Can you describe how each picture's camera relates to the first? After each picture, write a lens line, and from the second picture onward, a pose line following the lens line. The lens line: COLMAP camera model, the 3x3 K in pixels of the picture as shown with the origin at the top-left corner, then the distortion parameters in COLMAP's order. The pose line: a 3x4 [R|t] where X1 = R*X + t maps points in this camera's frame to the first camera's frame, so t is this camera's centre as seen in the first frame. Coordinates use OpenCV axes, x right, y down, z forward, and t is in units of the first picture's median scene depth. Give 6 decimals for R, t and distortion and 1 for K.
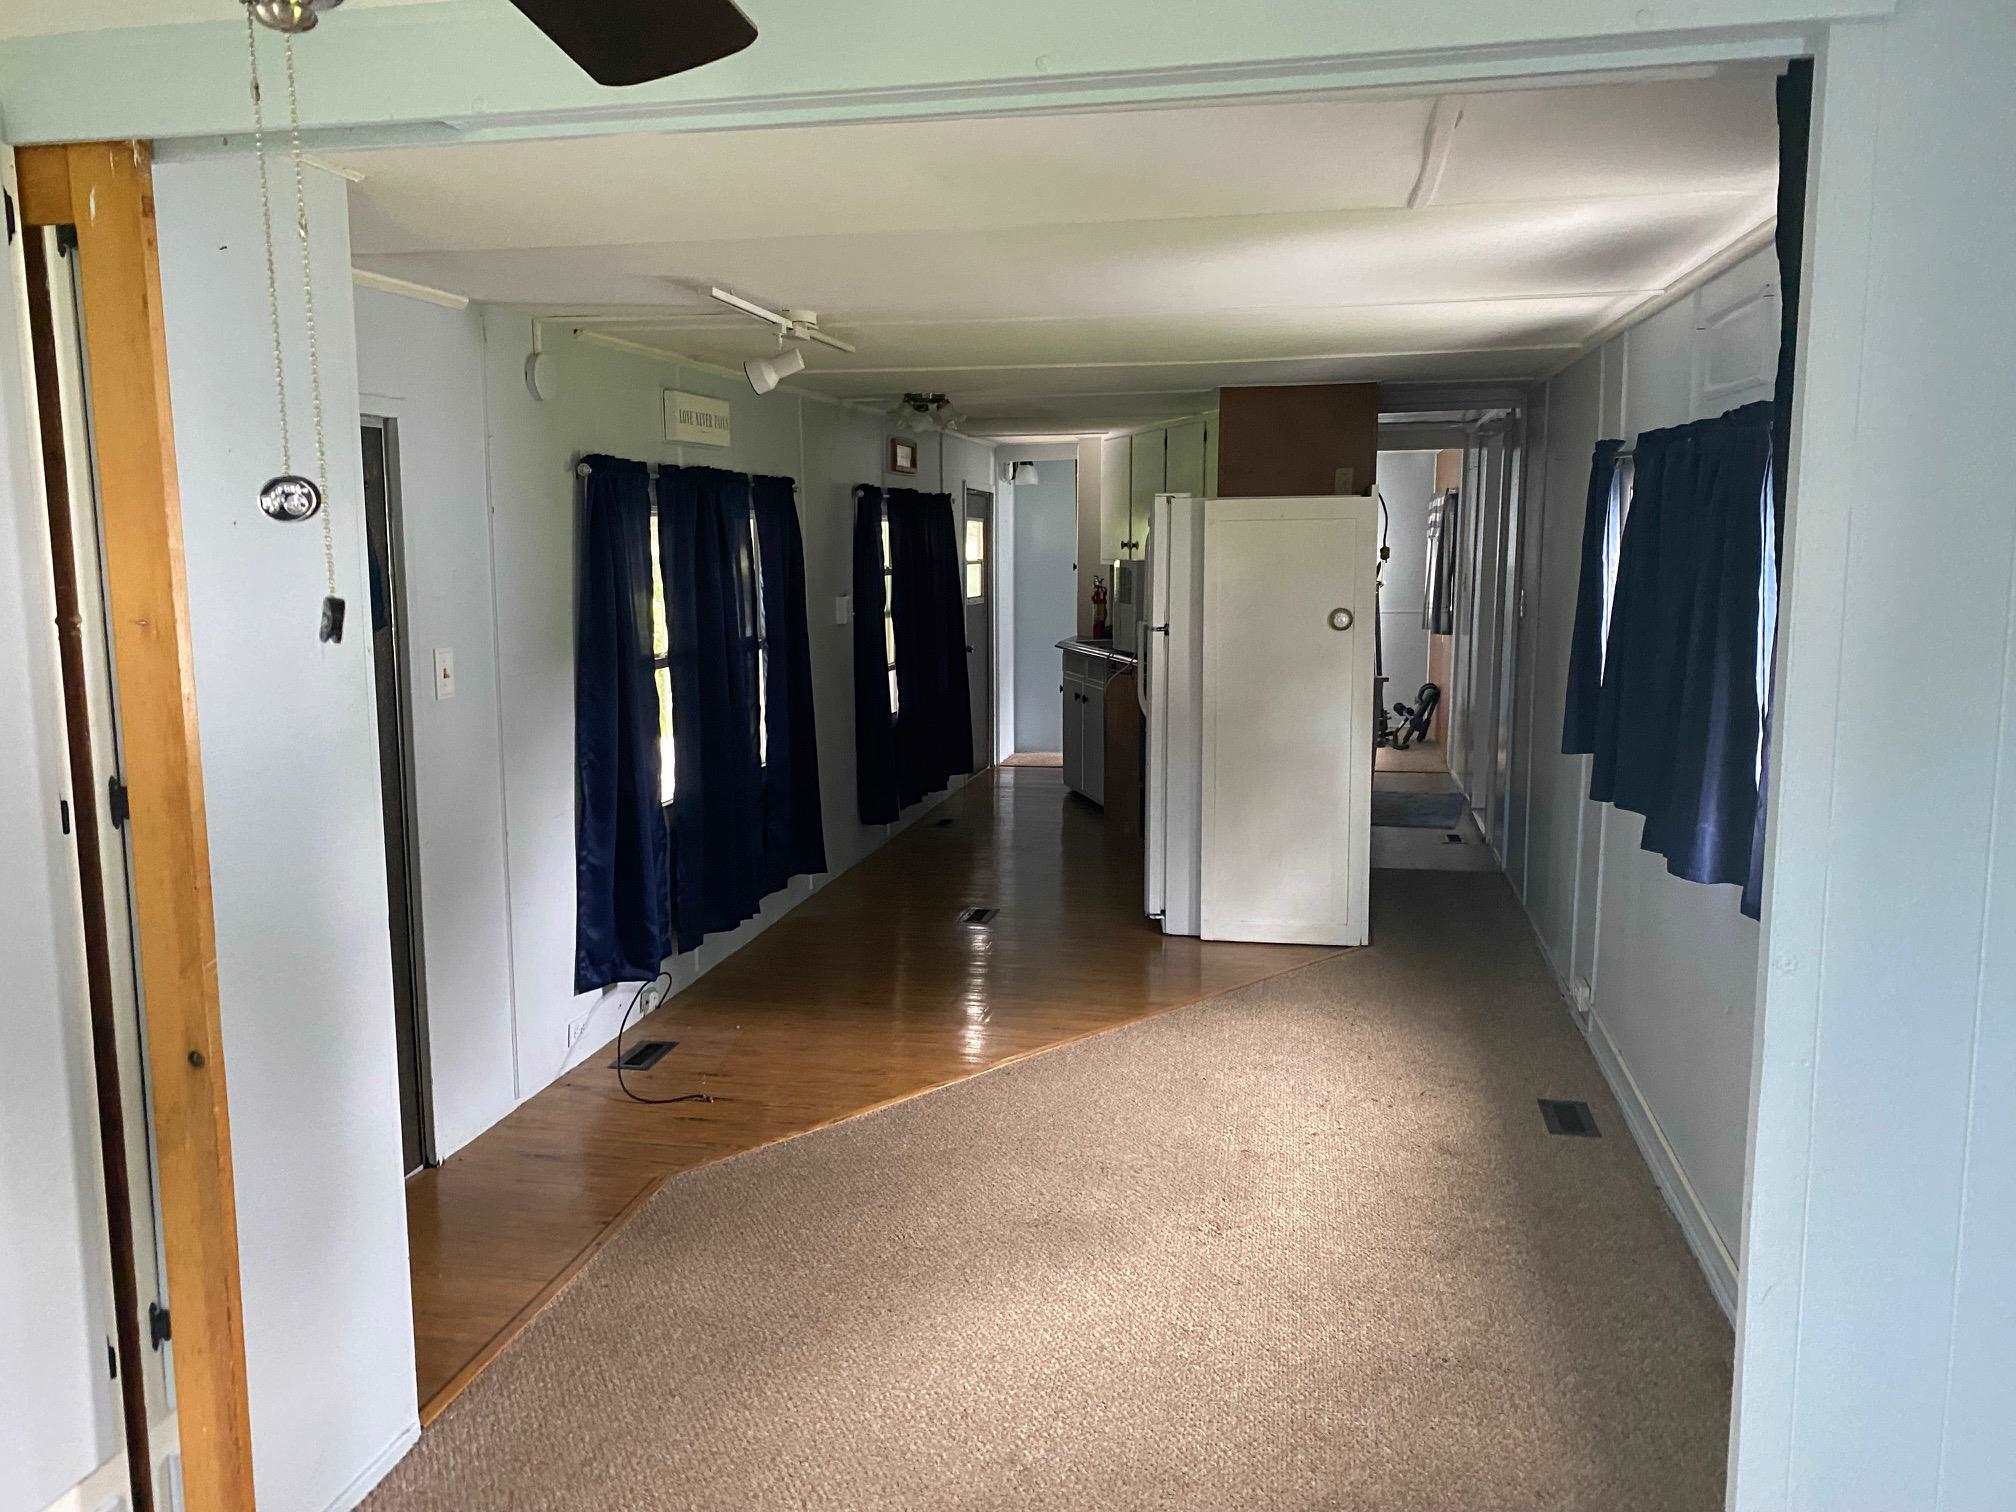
lens RADIAL K [[1526.9, 0, 1004.9], [0, 1526.9, 756.2], [0, 0, 1]] dist [0.051441, 0.029852]
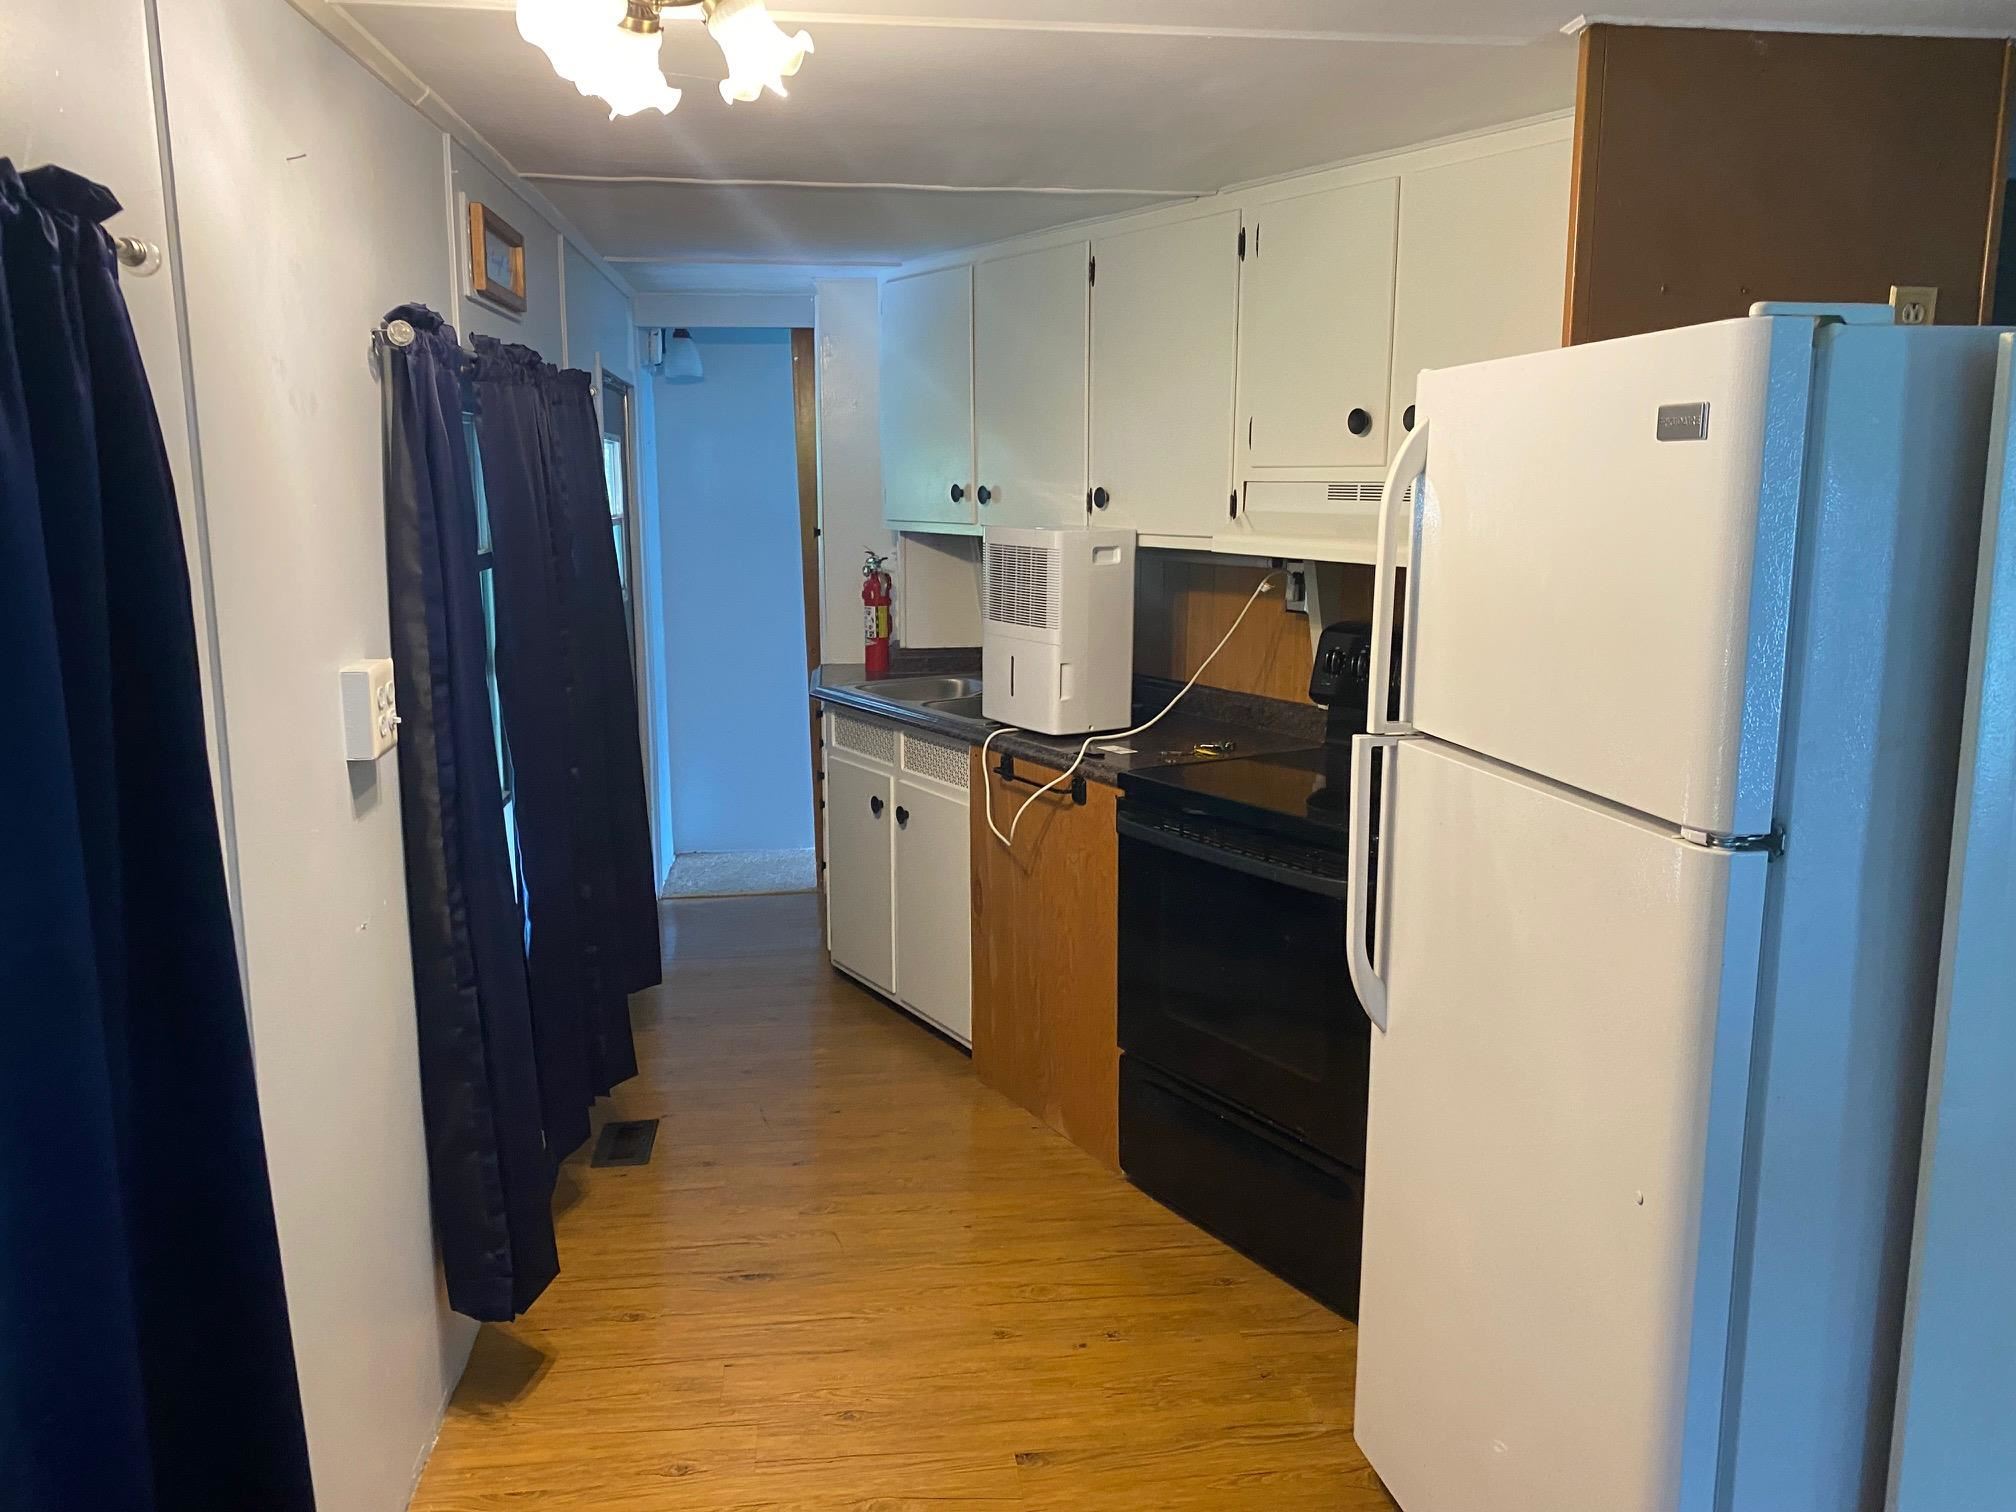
lens RADIAL K [[1526.9, 0, 1013.8], [0, 1526.9, 751.6], [0, 0, 1]] dist [0.051441, 0.029852]
pose [[0.949636, -0.047139, 0.309790, -0.078134], [0.035499, 0.998440, 0.043107, -0.094318], [-0.311339, -0.029938, 0.949827, 0.659673]]
